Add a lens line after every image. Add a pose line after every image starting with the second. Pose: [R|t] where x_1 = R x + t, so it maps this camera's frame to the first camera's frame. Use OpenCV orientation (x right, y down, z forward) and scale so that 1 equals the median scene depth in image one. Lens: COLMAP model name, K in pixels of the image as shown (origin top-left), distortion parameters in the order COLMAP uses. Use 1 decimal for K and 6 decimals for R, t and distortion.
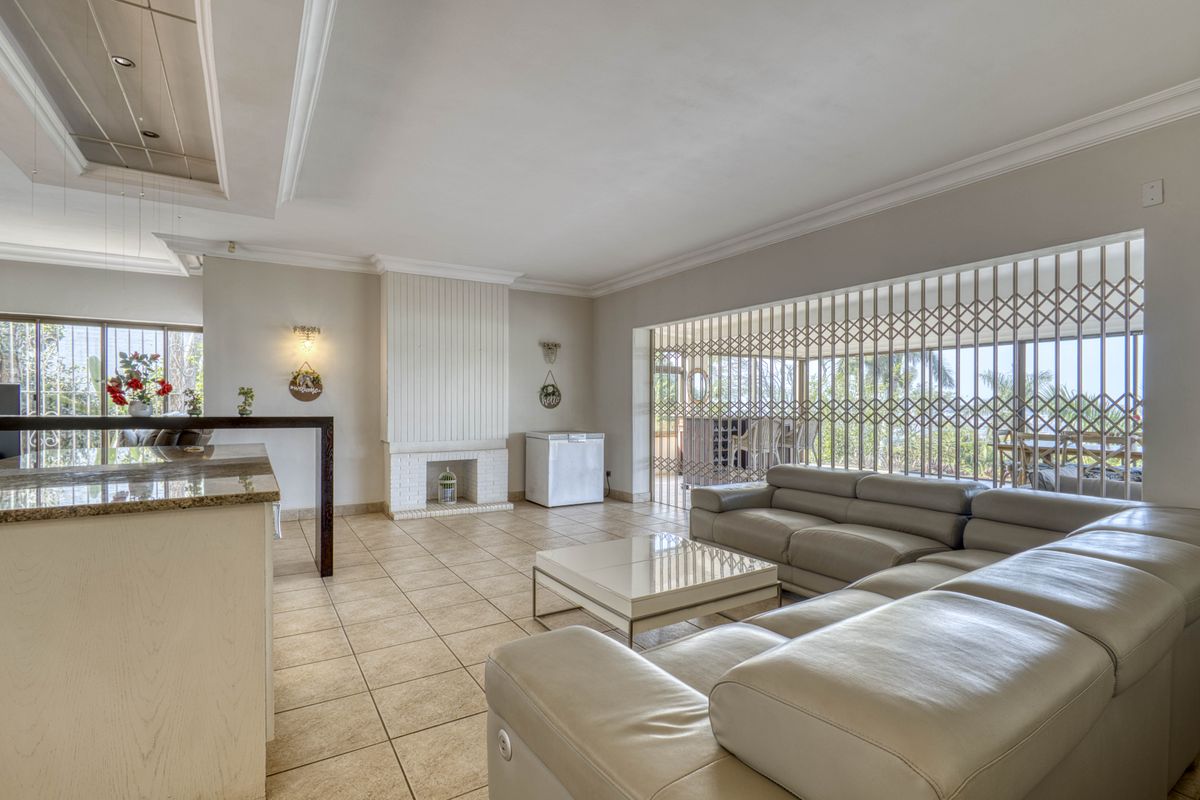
lens RADIAL K [[562.9, 0, 600.0], [0, 562.9, 400.0], [0, 0, 1]] dist [0.000313, 0.000070]
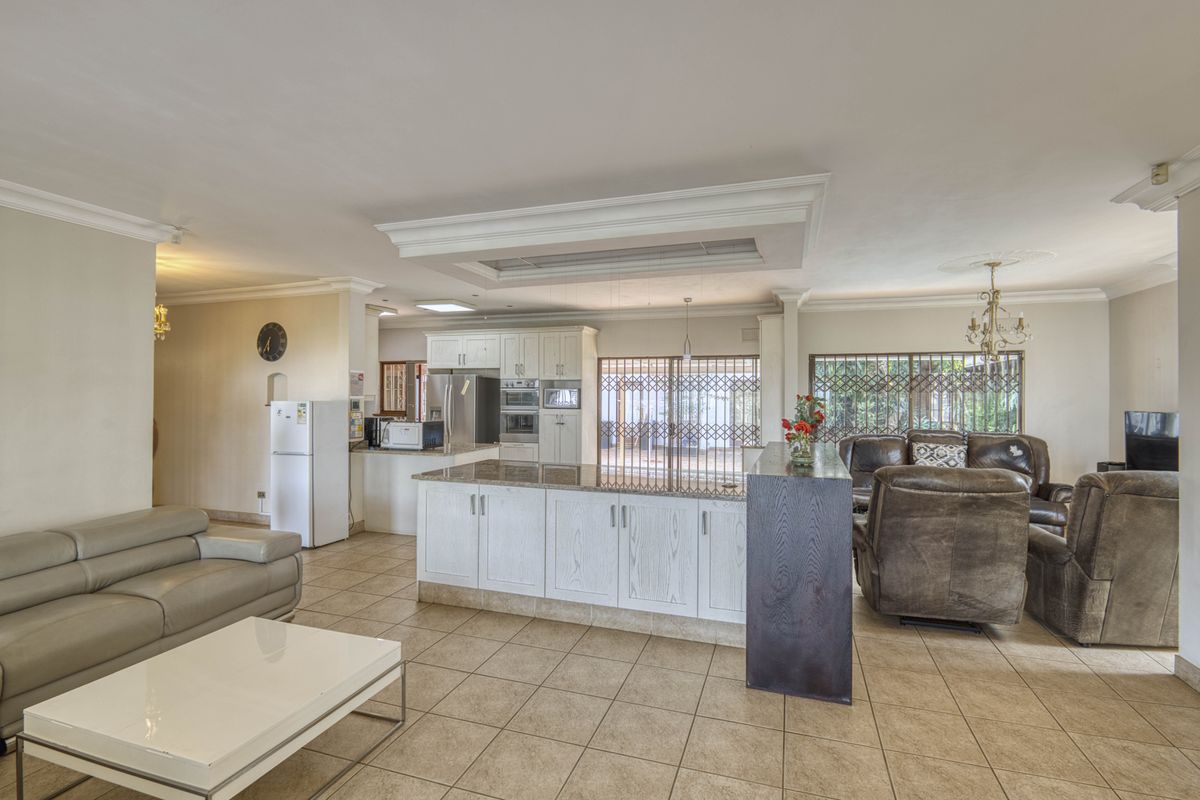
lens RADIAL K [[562.9, 0, 600.0], [0, 562.9, 400.0], [0, 0, 1]] dist [0.000313, 0.000070]
pose [[-0.769831, 0.000501, -0.638247, 0.162936], [0.000630, 1.000000, 0.000025, -0.075509], [0.638247, -0.000383, -0.769832, 1.558160]]
